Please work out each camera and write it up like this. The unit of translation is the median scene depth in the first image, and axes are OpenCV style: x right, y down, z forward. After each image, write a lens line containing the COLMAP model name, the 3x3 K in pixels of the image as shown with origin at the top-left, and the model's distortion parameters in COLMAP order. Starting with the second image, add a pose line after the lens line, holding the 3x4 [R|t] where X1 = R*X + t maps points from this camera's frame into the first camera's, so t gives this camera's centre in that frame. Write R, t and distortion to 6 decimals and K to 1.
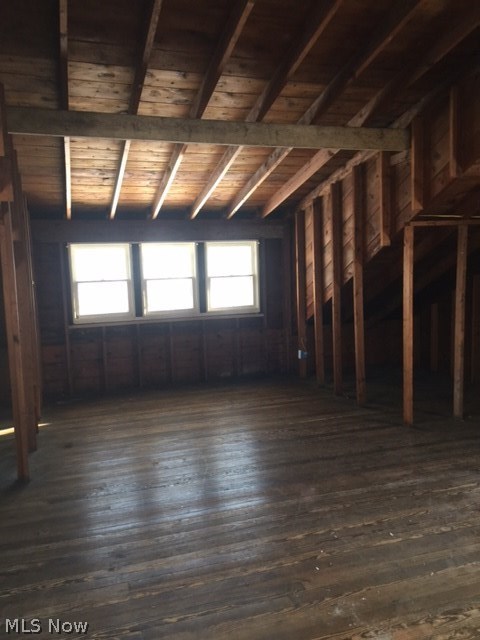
lens RADIAL K [[555.3, 0, 241.9], [0, 555.3, 326.3], [0, 0, 1]] dist [0.051892, -0.001751]
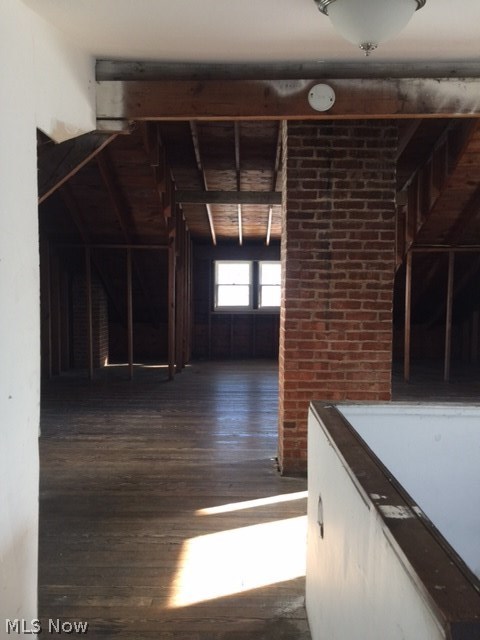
lens RADIAL K [[555.3, 0, 239.1], [0, 555.3, 317.6], [0, 0, 1]] dist [0.051892, -0.001751]
pose [[0.945981, 0.052108, -0.320006, 0.331503], [-0.072198, 0.996074, -0.051231, 0.110540], [0.316080, 0.071567, 0.946029, -0.571203]]
